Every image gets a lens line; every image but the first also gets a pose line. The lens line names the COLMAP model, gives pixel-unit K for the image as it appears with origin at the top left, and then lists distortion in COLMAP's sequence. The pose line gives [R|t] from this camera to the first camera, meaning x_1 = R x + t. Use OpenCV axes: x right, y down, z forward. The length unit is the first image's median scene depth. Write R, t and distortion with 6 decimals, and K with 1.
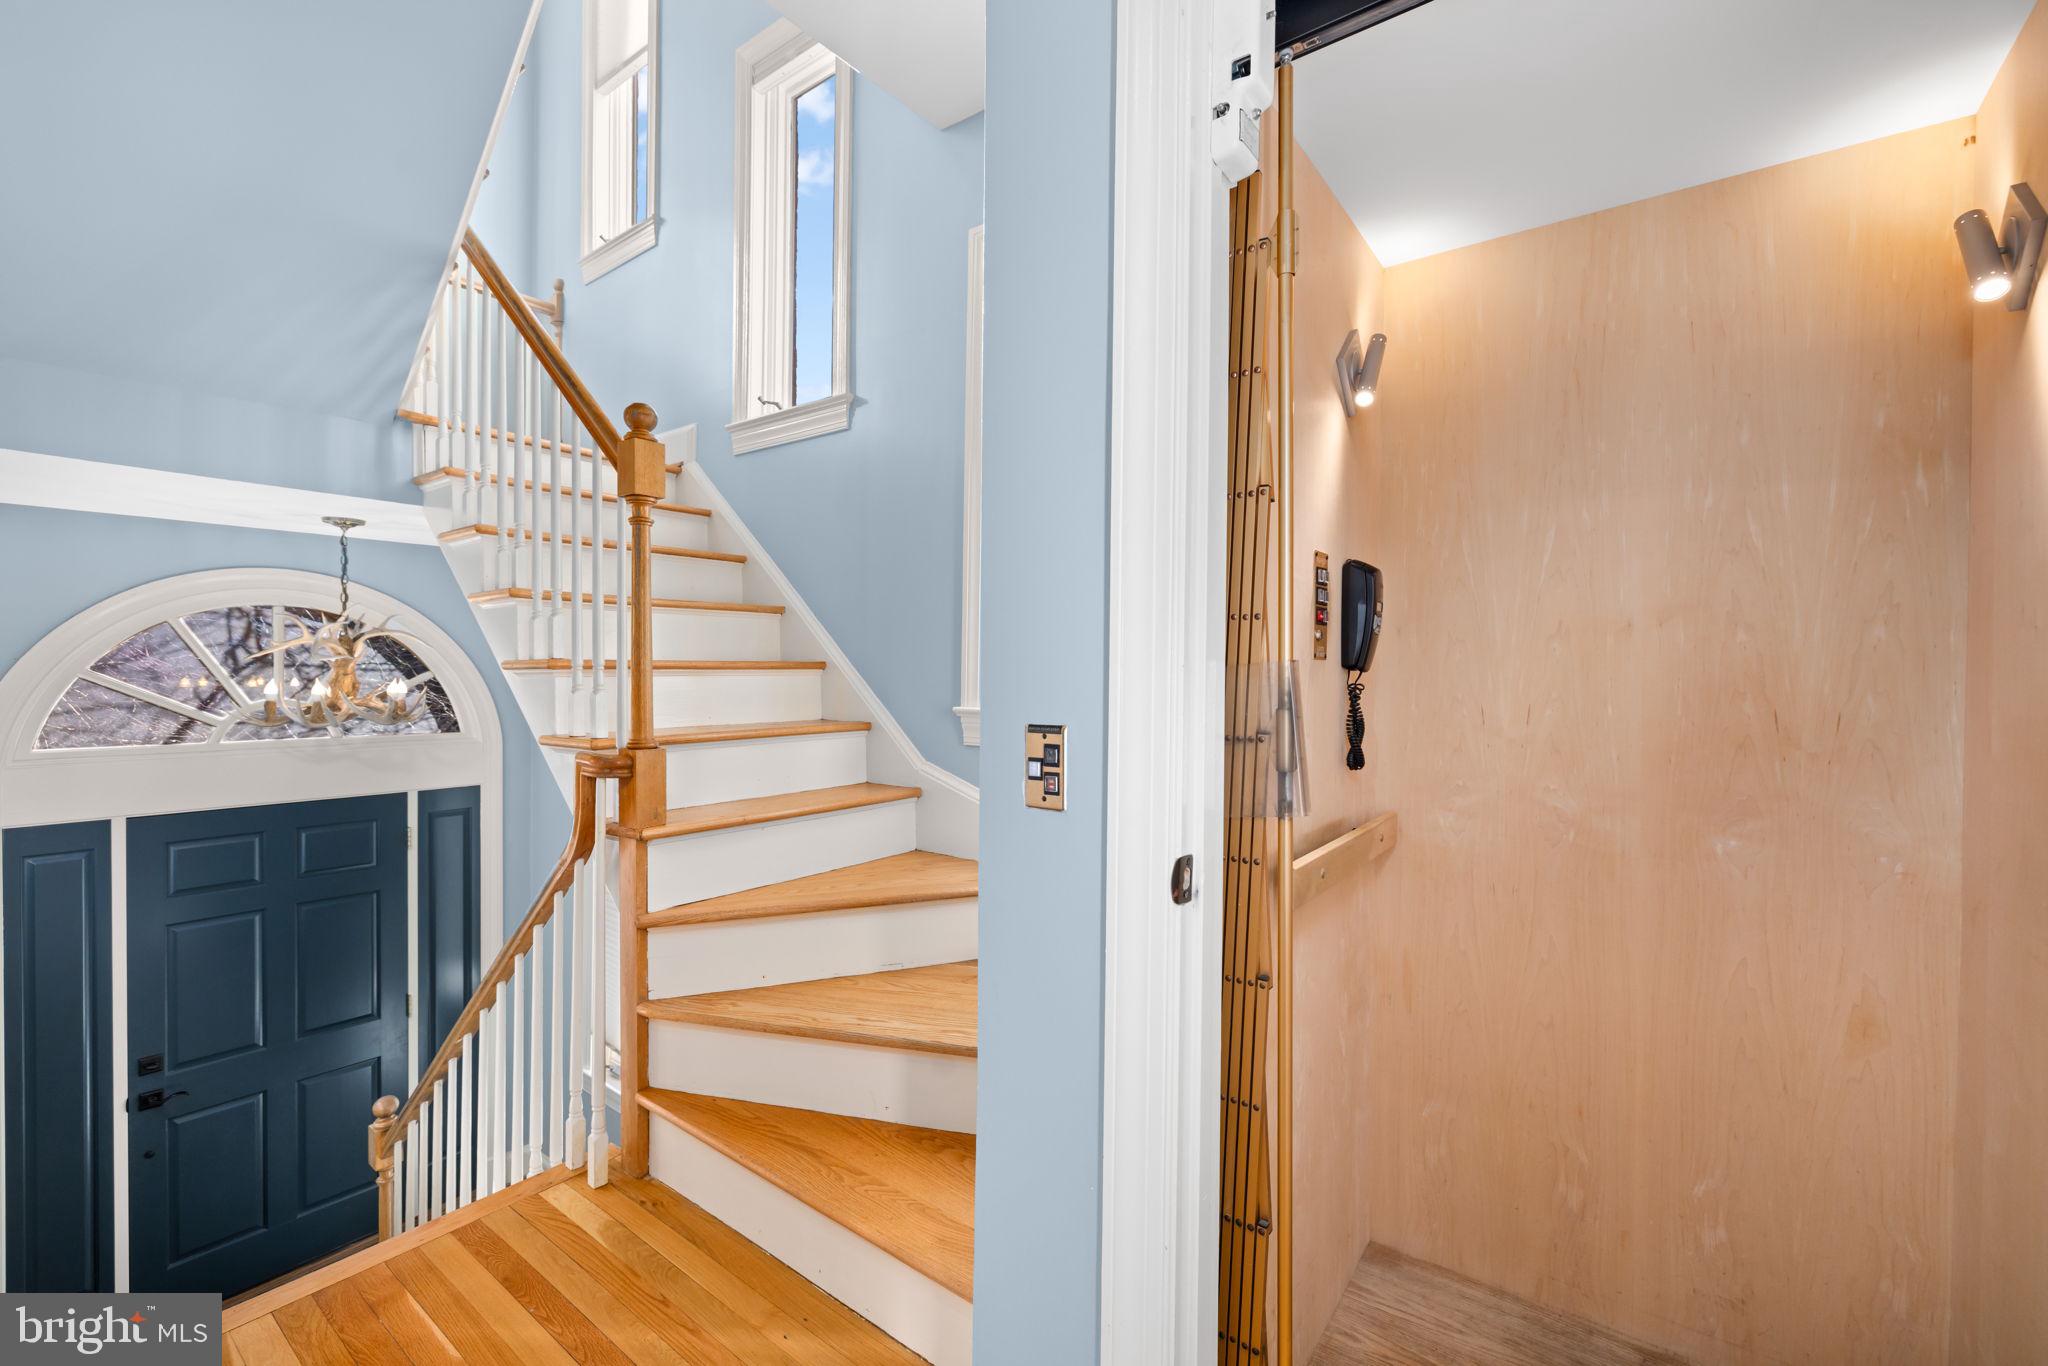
lens RADIAL K [[854.8, 0, 1034.1], [0, 854.8, 680.2], [0, 0, 1]] dist [-0.002821, 0.000303]
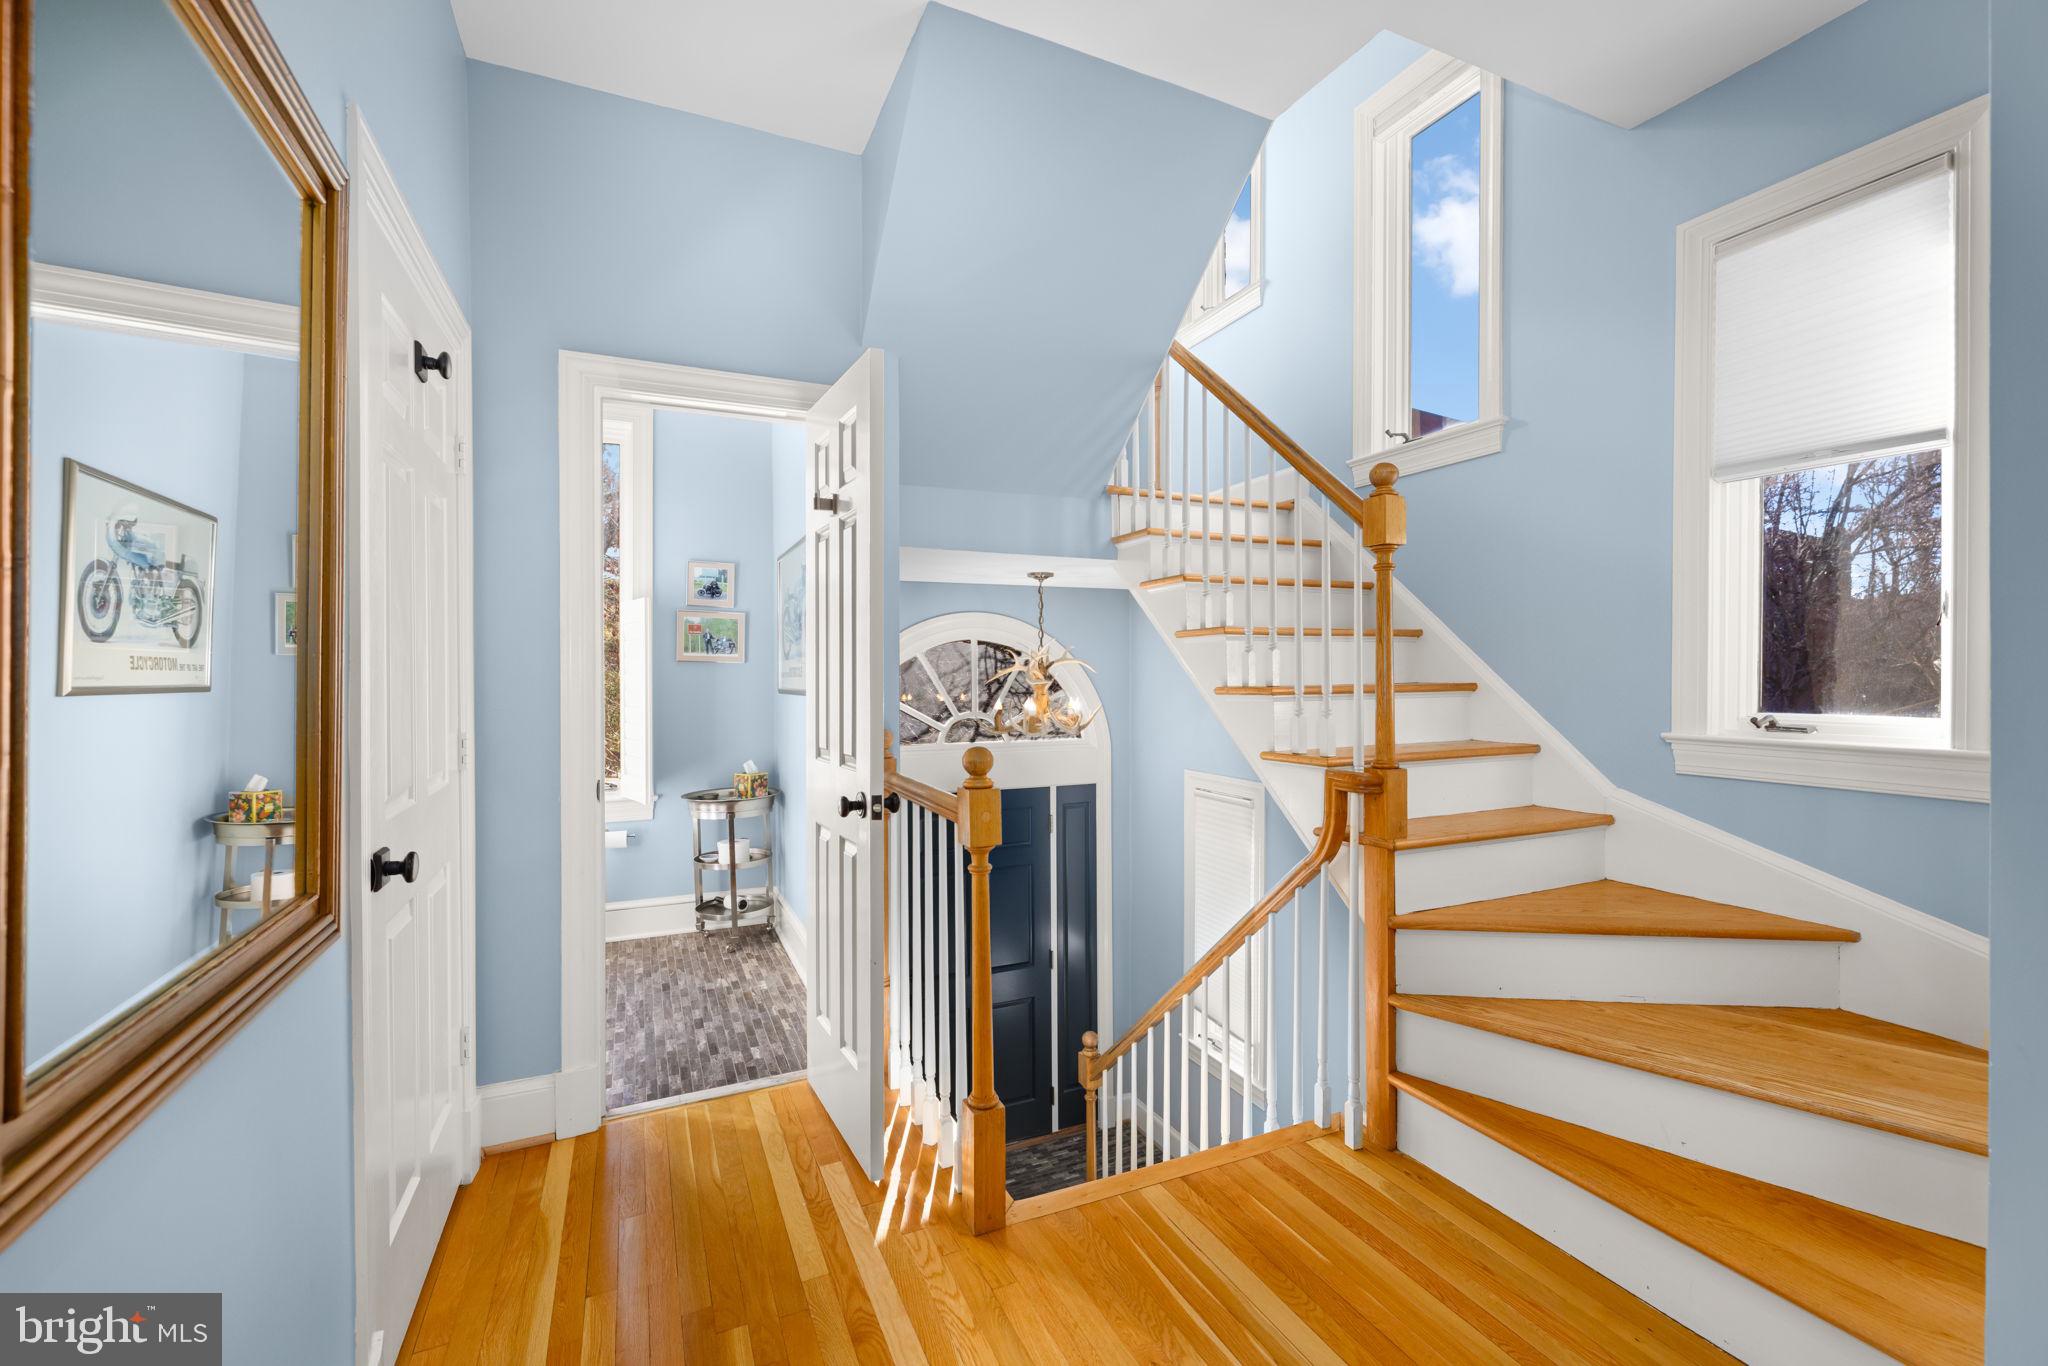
lens RADIAL K [[854.8, 0, 1034.1], [0, 854.8, 680.2], [0, 0, 1]] dist [-0.002821, 0.000303]
pose [[0.876643, -0.006412, -0.481099, -0.317066], [0.002788, 0.999962, -0.008248, -0.026860], [0.481133, 0.005889, 0.876628, -0.207371]]
